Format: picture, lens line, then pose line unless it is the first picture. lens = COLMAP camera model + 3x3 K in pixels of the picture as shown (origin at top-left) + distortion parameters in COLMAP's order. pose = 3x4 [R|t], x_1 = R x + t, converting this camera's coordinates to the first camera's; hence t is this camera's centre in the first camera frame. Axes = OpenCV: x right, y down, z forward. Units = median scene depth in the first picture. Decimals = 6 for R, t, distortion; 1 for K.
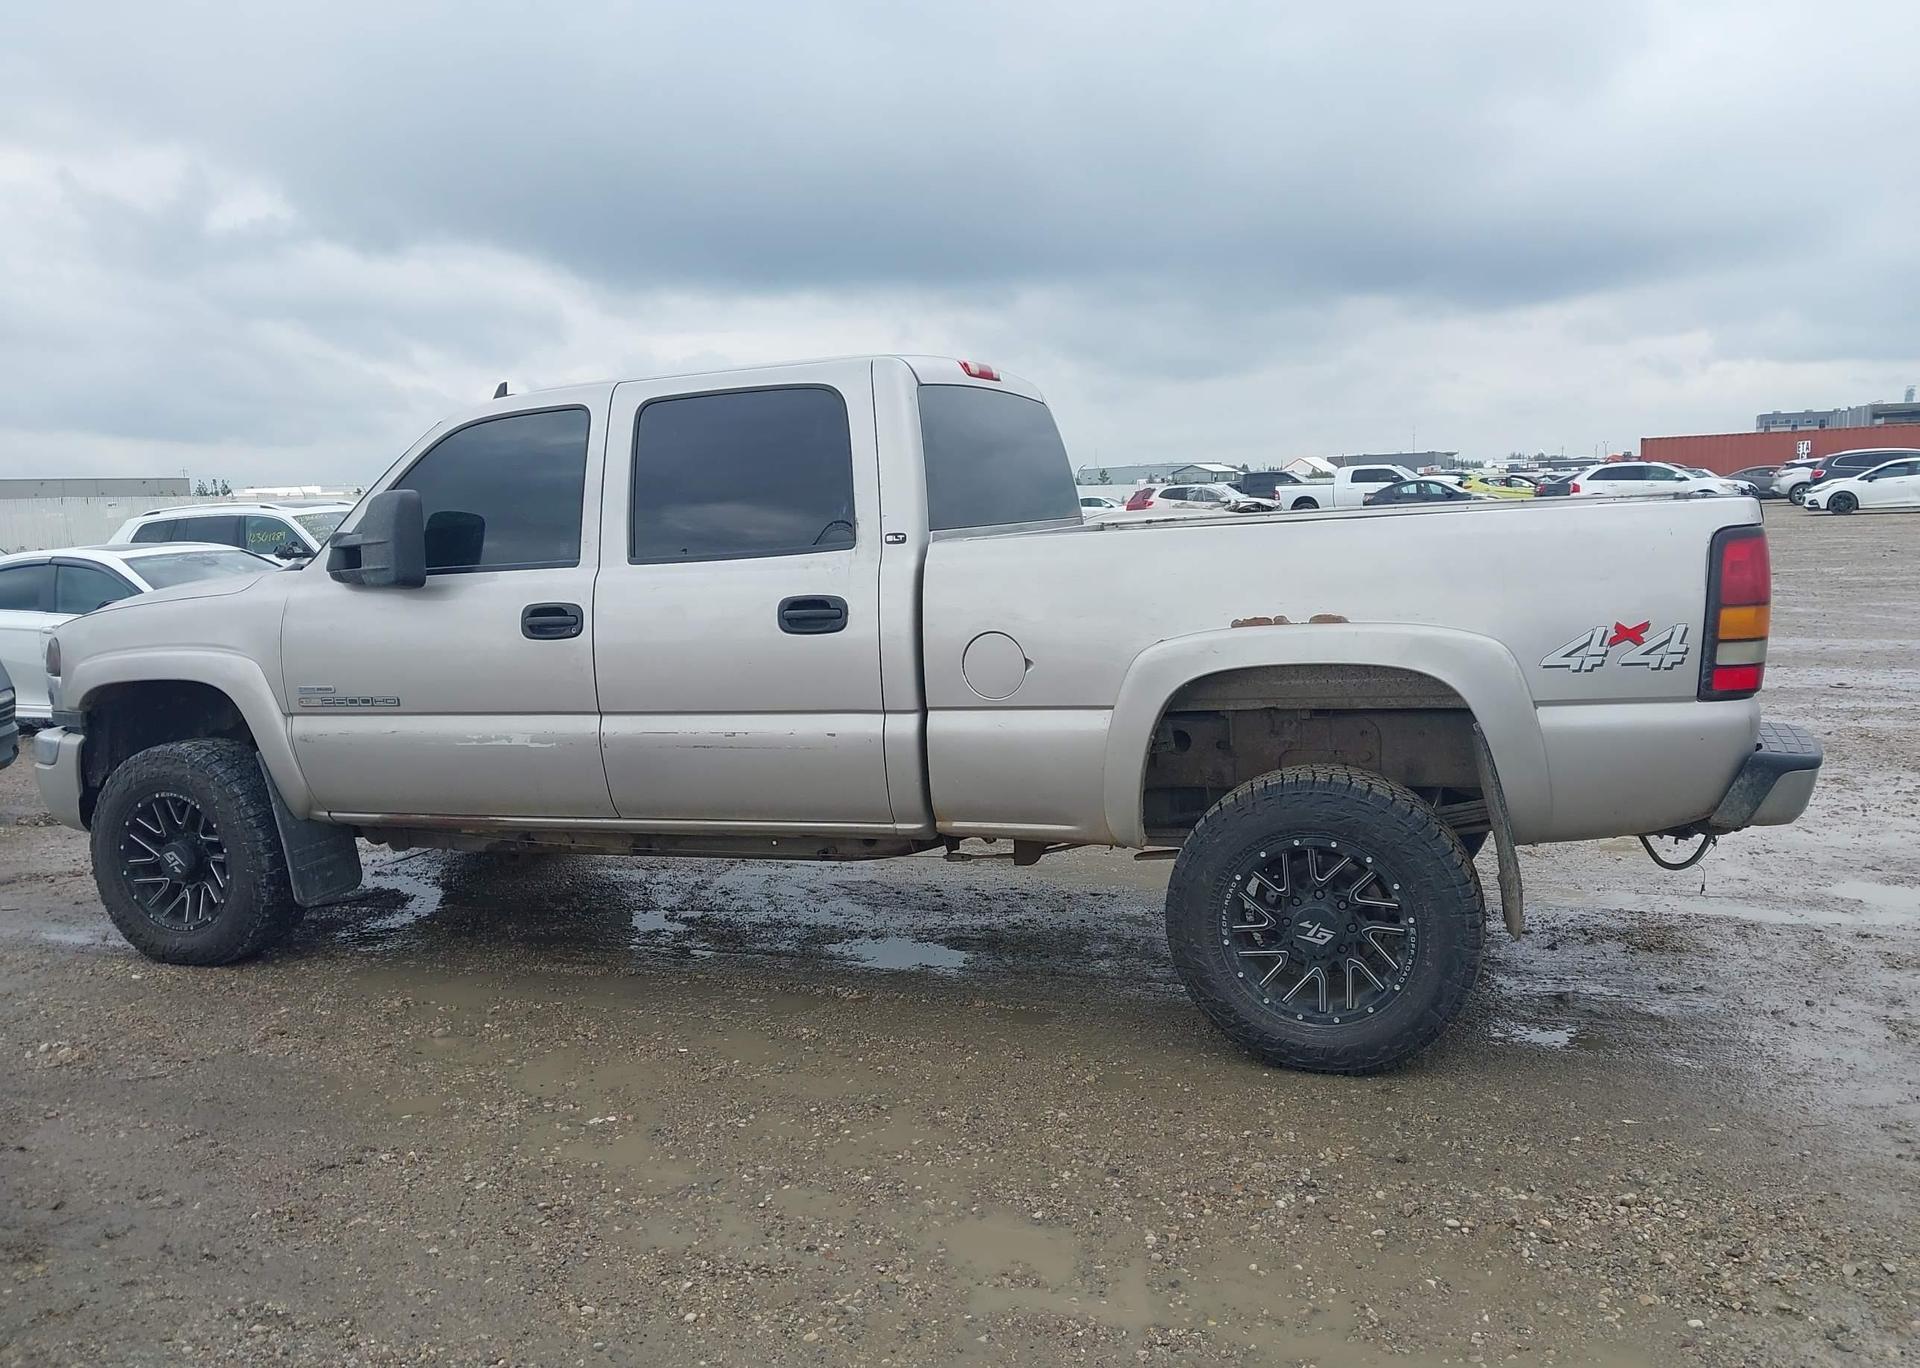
lens RADIAL K [[1493.4, 0, 953.1], [0, 1493.4, 727.7], [0, 0, 1]] dist [0.054231, -0.063882]
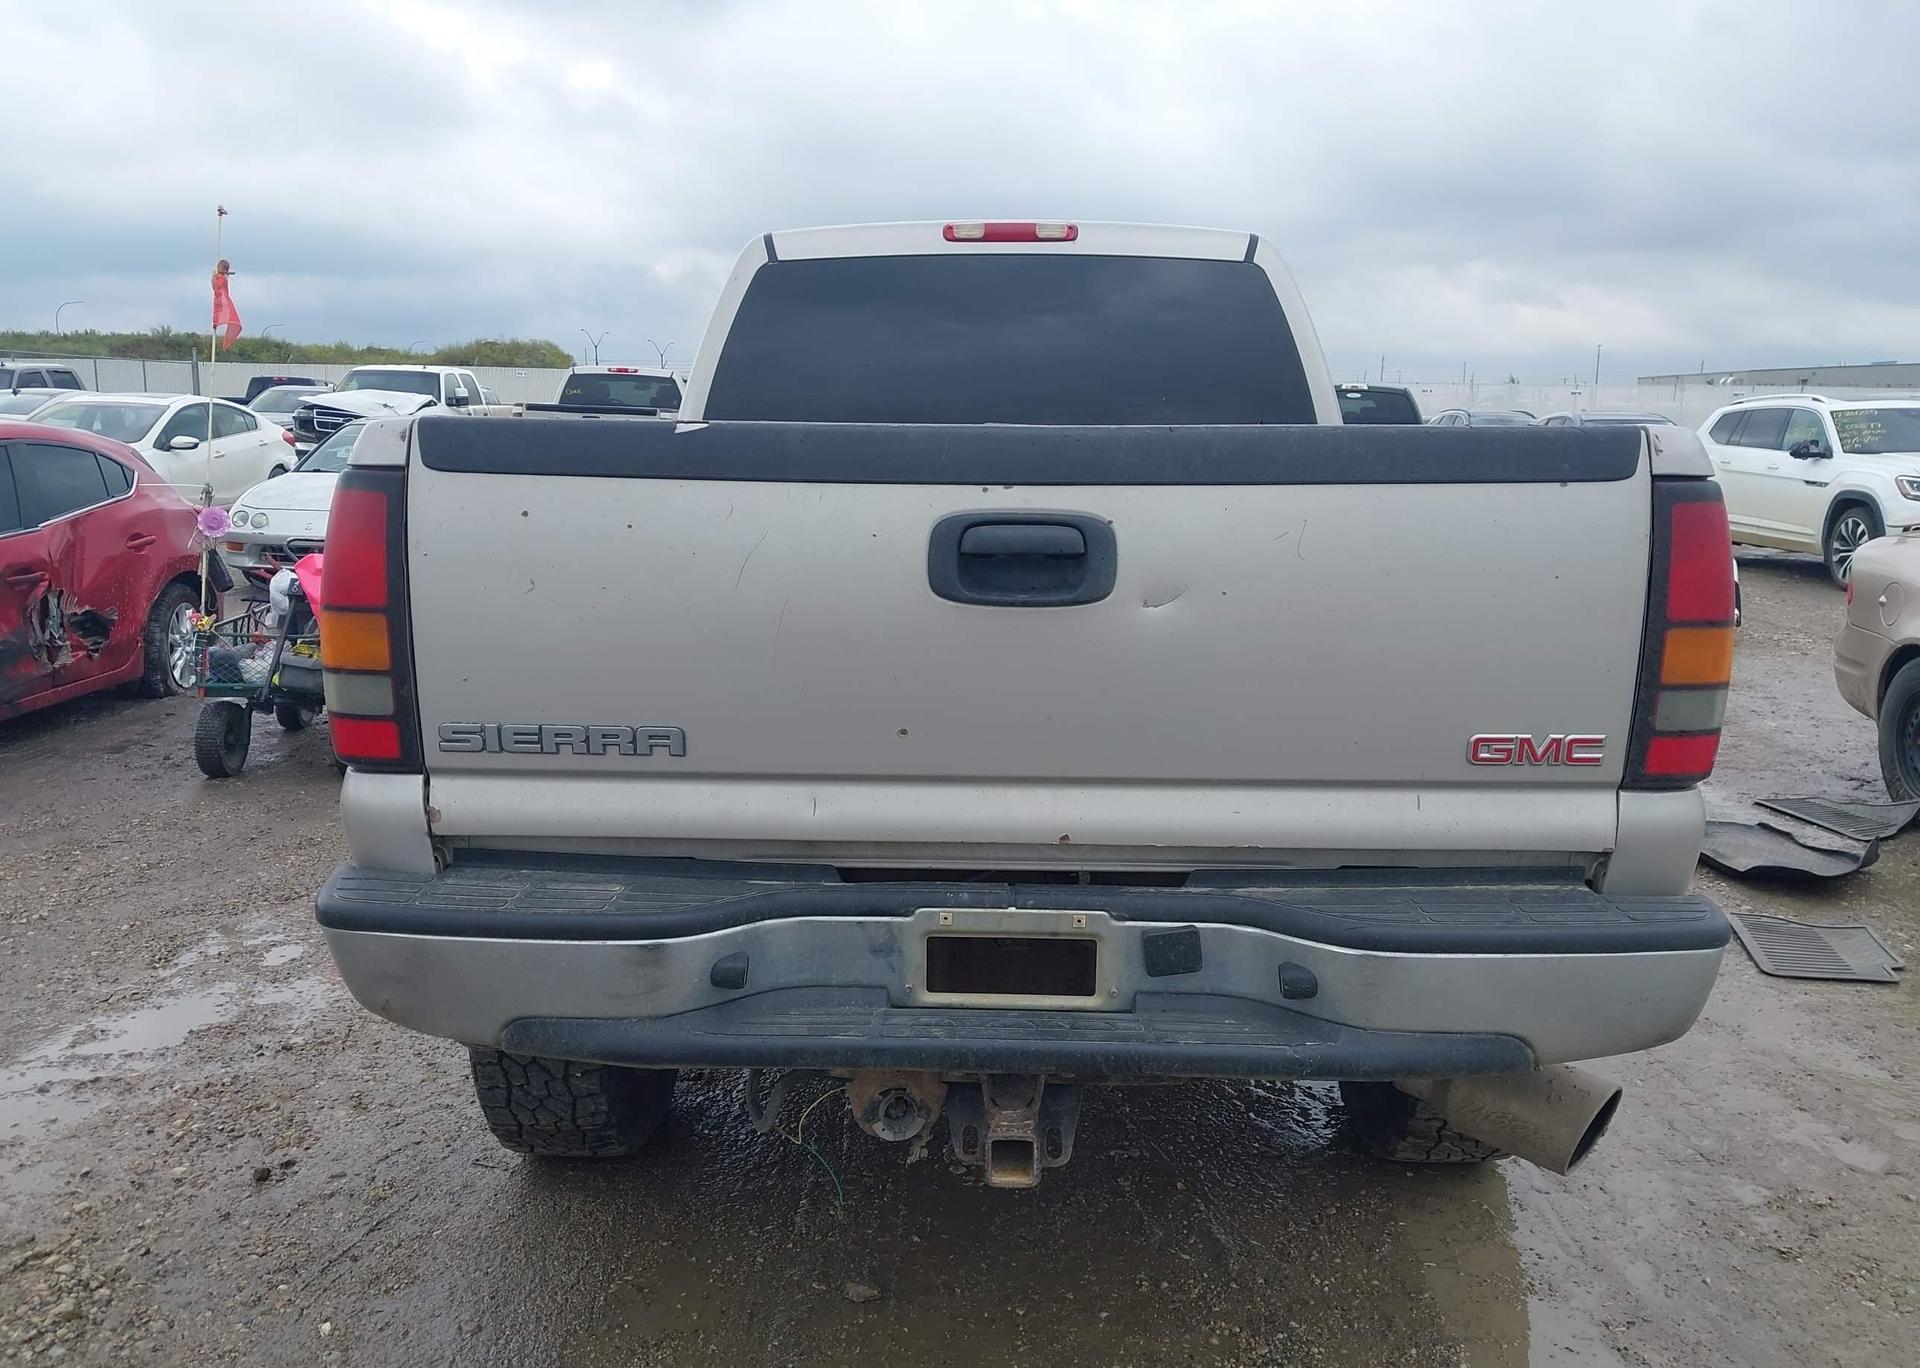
lens RADIAL K [[1476.8, 0, 953.0], [0, 1476.8, 731.2], [0, 0, 1]] dist [0.131983, -0.213931]
pose [[0.326212, 0.230238, -0.916829, 0.991333], [-0.161303, 0.969218, 0.186002, -0.156396], [0.931433, 0.087211, 0.353309, 0.895996]]
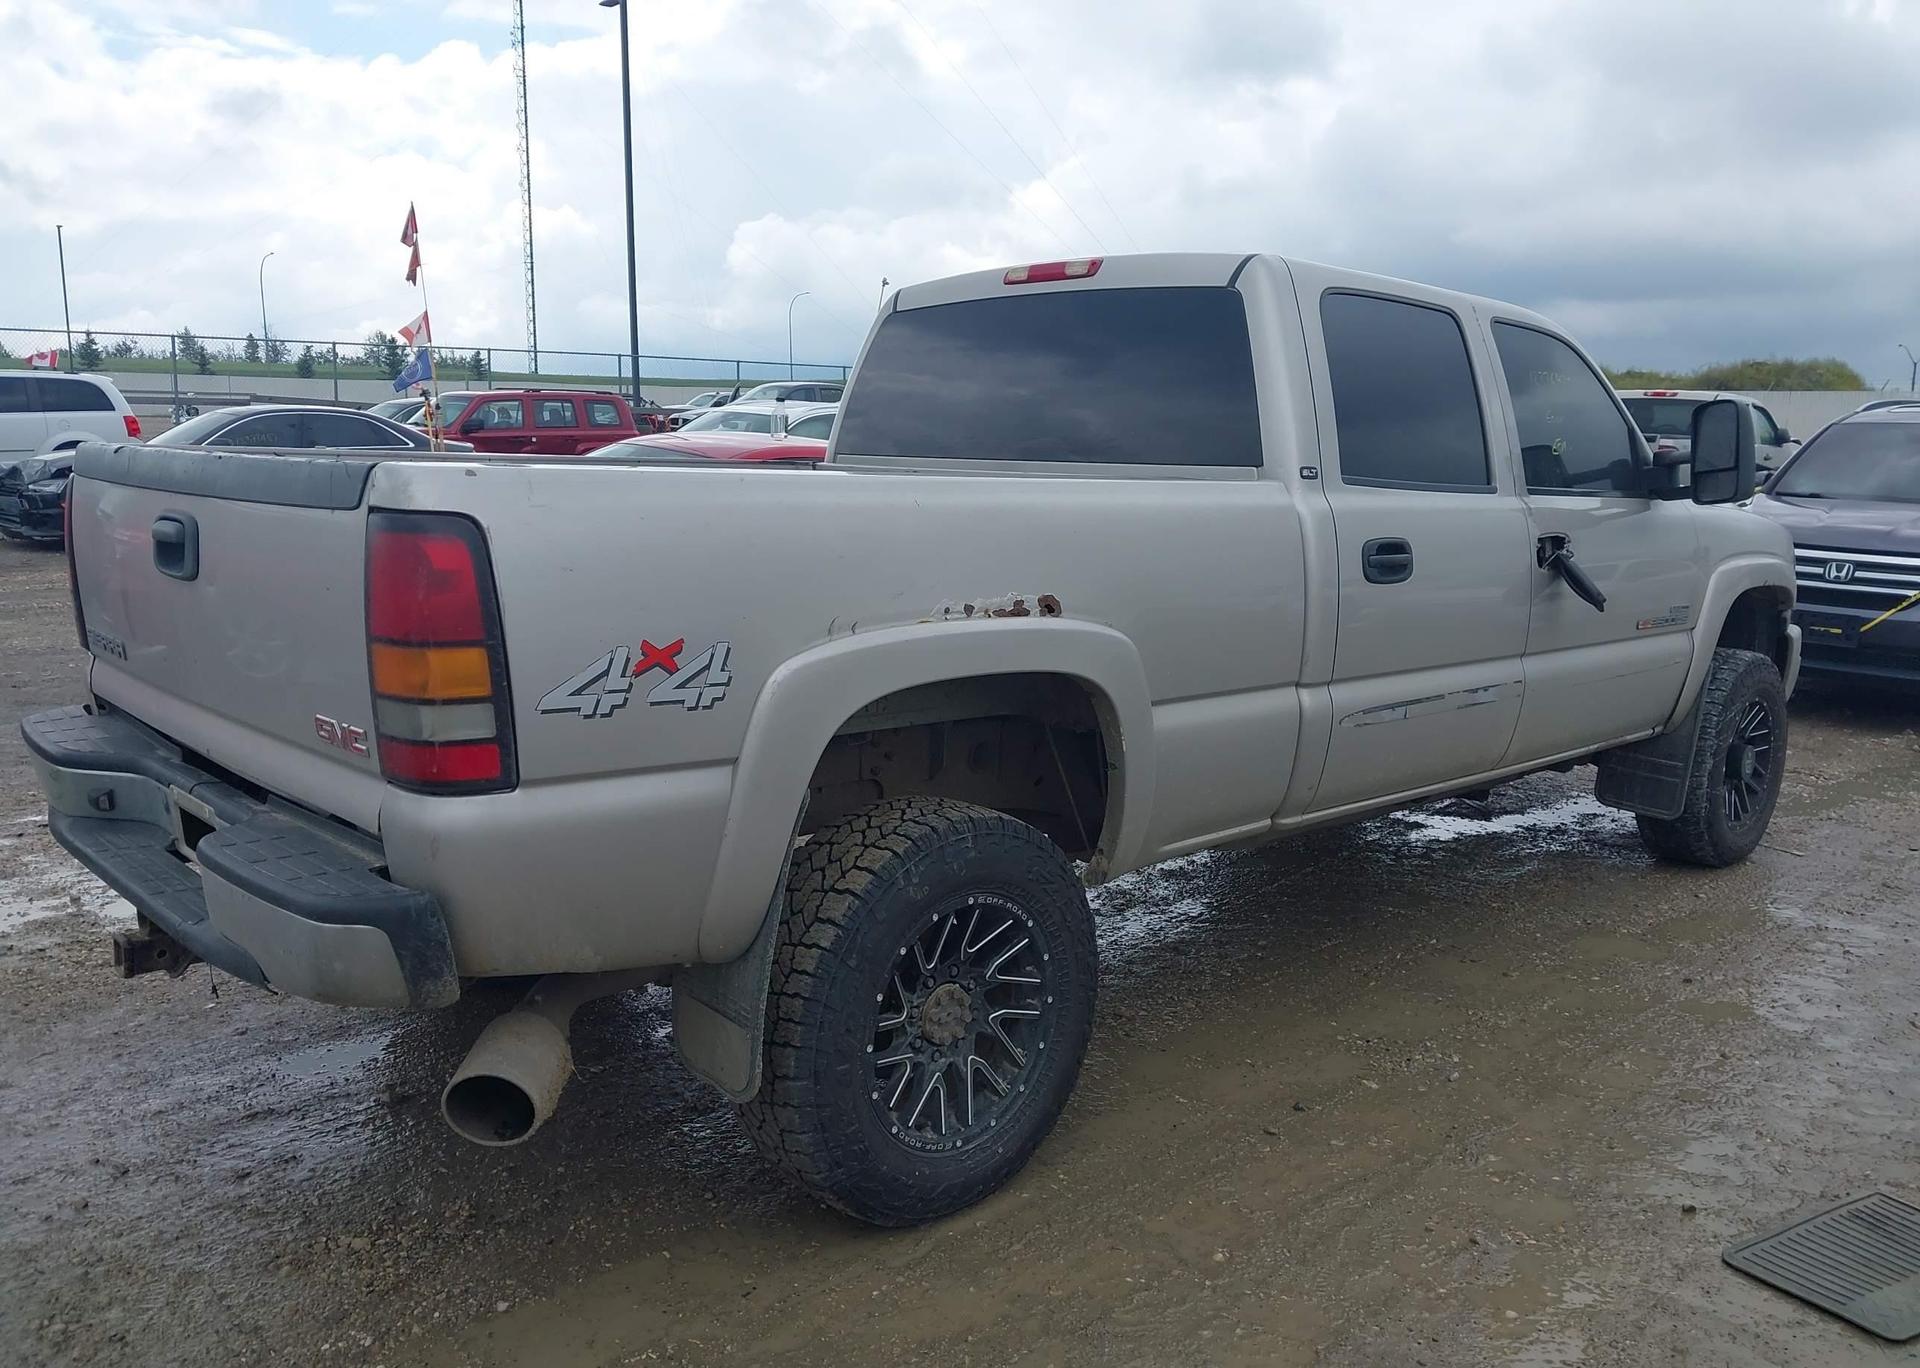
lens RADIAL K [[1493.4, 0, 953.1], [0, 1493.4, 727.7], [0, 0, 1]] dist [0.054231, -0.063882]
pose [[-0.440445, 0.203275, -0.874464, 1.010819], [-0.137270, 0.947329, 0.289352, -0.290979], [0.887223, 0.247481, -0.389343, 1.668041]]
